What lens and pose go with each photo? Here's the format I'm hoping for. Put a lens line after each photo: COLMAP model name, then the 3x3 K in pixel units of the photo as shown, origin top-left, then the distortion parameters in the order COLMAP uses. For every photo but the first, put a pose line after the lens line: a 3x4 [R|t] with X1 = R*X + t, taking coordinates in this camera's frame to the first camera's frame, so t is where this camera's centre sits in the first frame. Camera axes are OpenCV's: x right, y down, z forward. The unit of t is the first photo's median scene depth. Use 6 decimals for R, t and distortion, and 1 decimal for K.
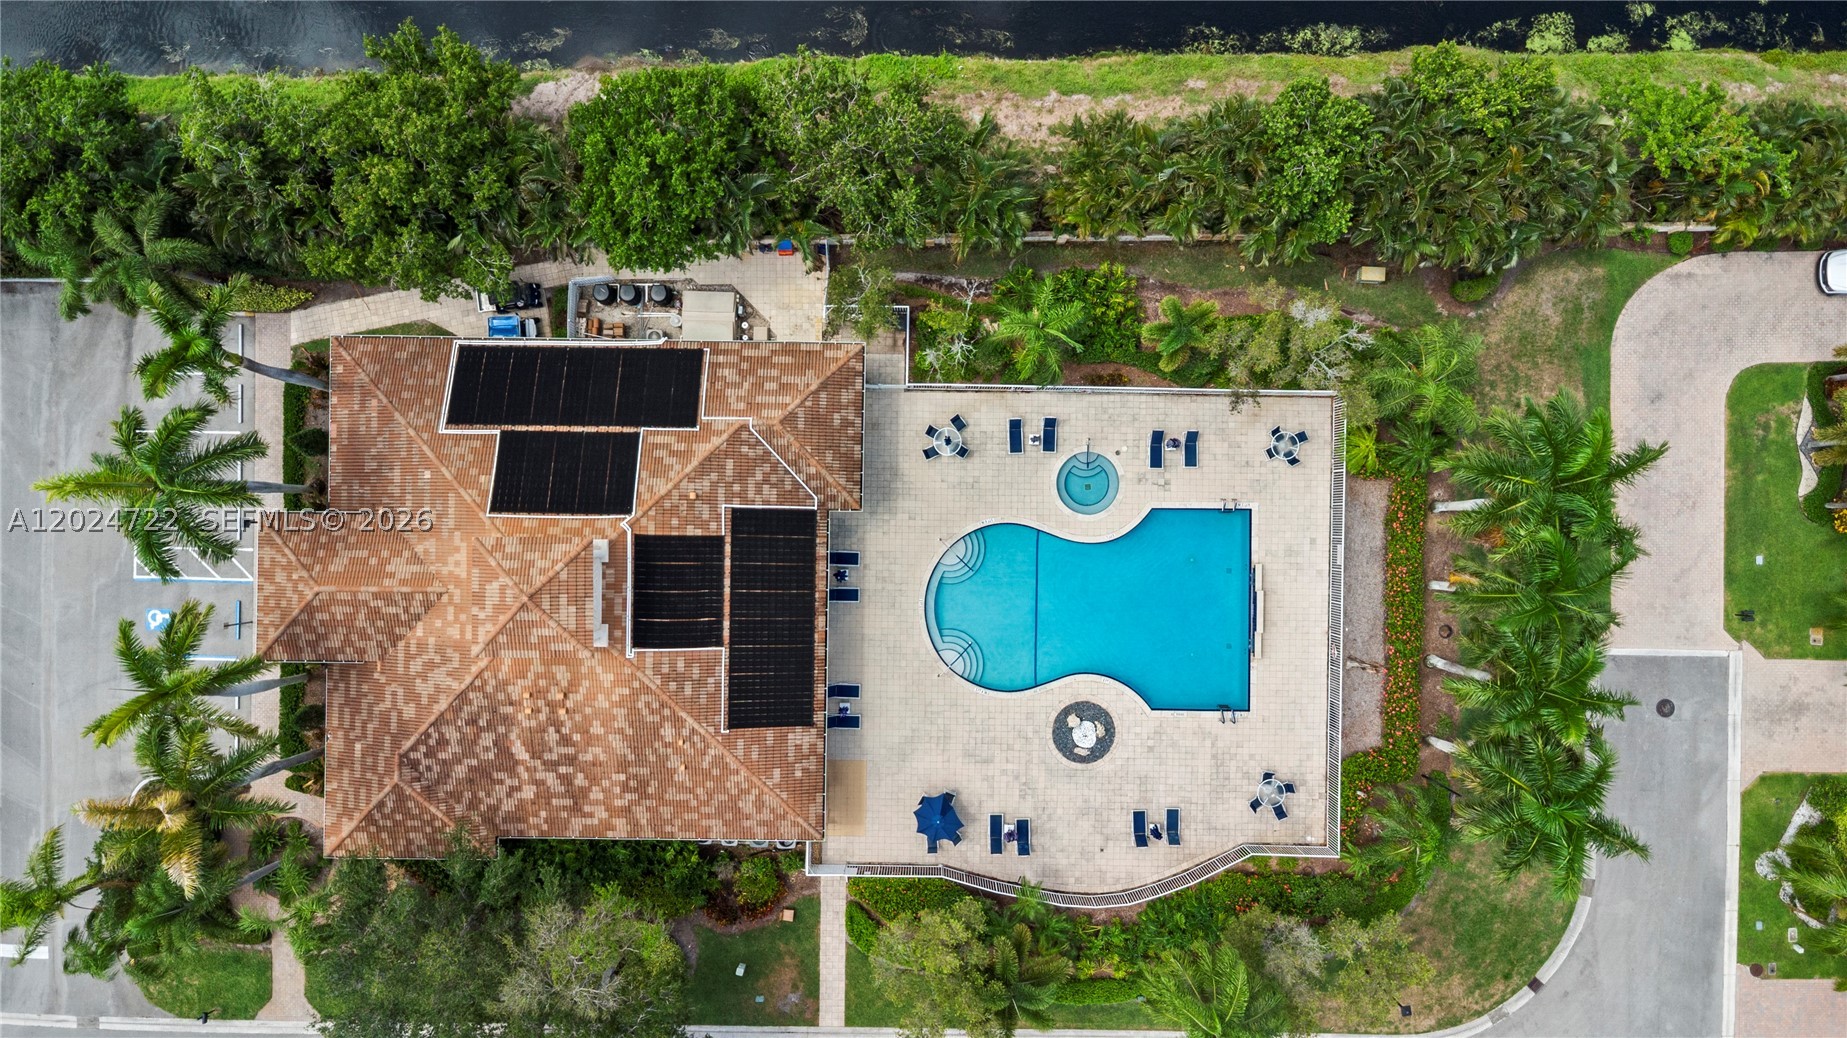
lens RADIAL K [[1337.8, 0, 923.5], [0, 1337.8, 519.0], [0, 0, 1]] dist [0.046238, -0.072212]
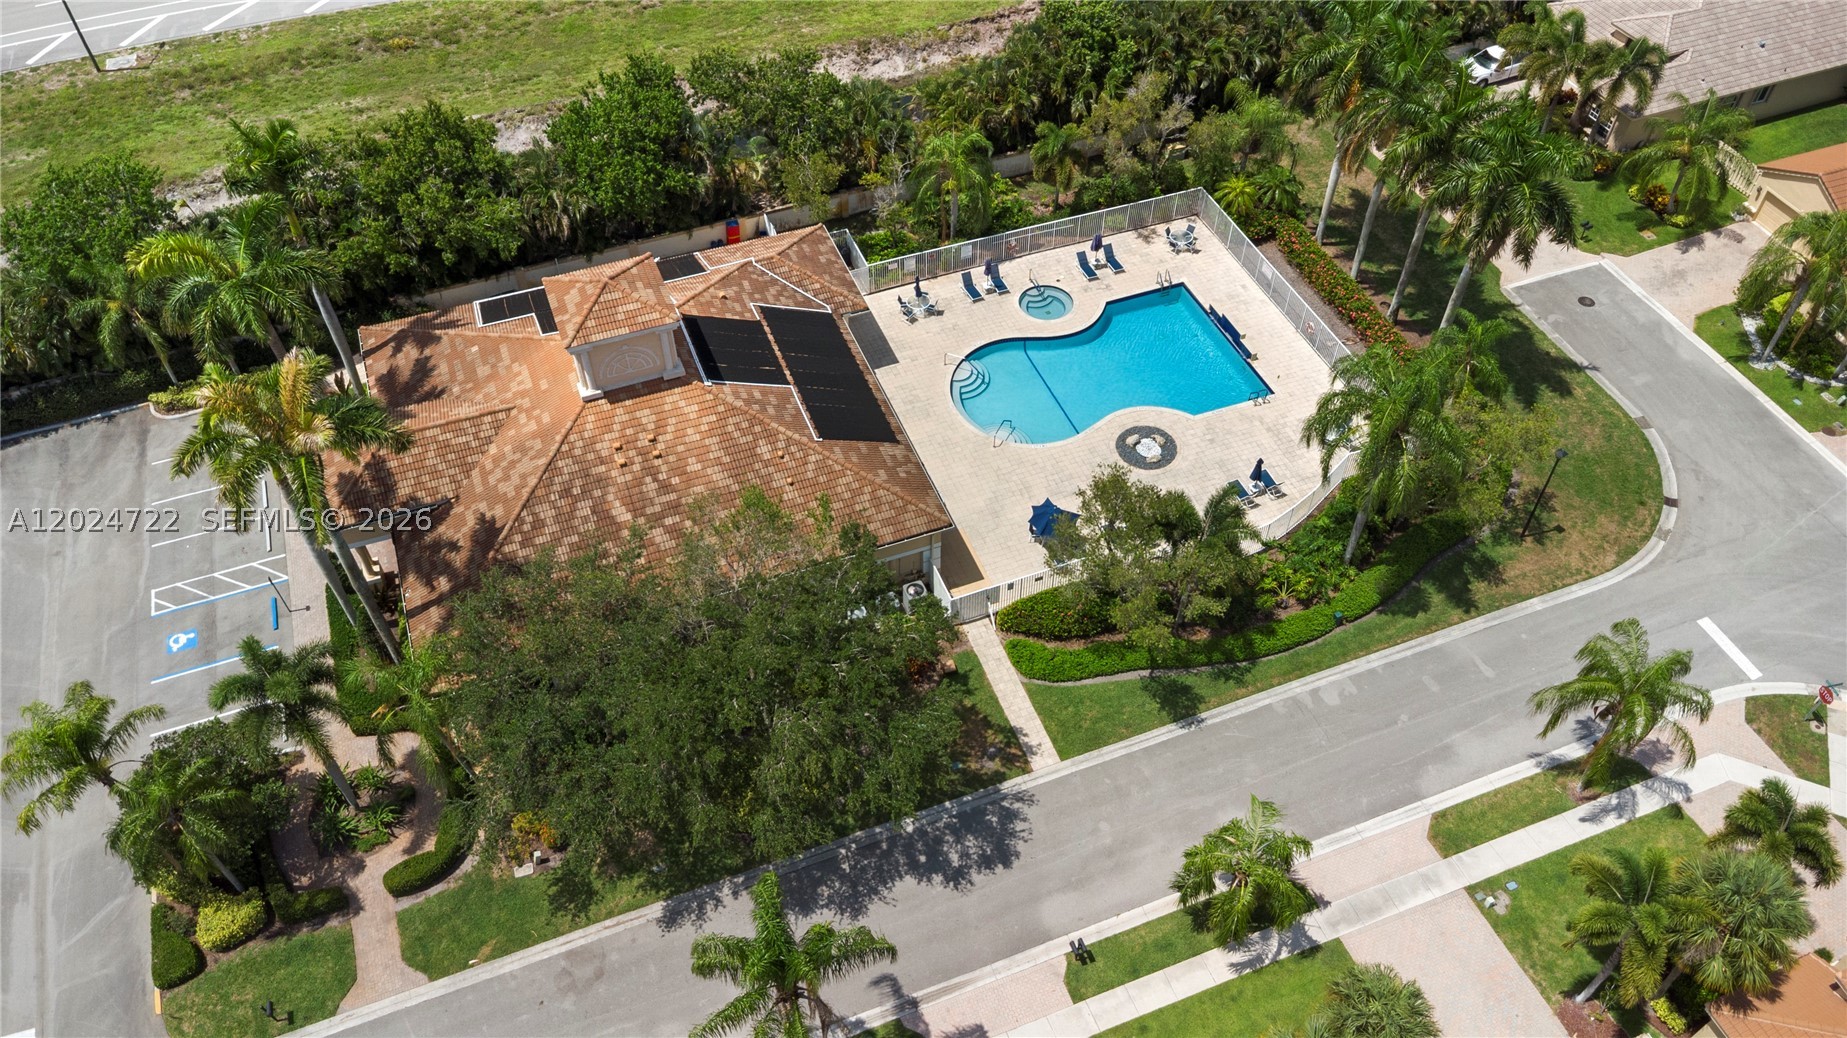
lens RADIAL K [[1337.8, 0, 923.5], [0, 1337.8, 519.0], [0, 0, 1]] dist [0.046238, -0.072212]
pose [[0.928213, -0.276611, 0.248809, -0.338585], [0.372047, 0.691662, -0.619019, 0.841705], [-0.000865, 0.667150, 0.744923, 0.297024]]
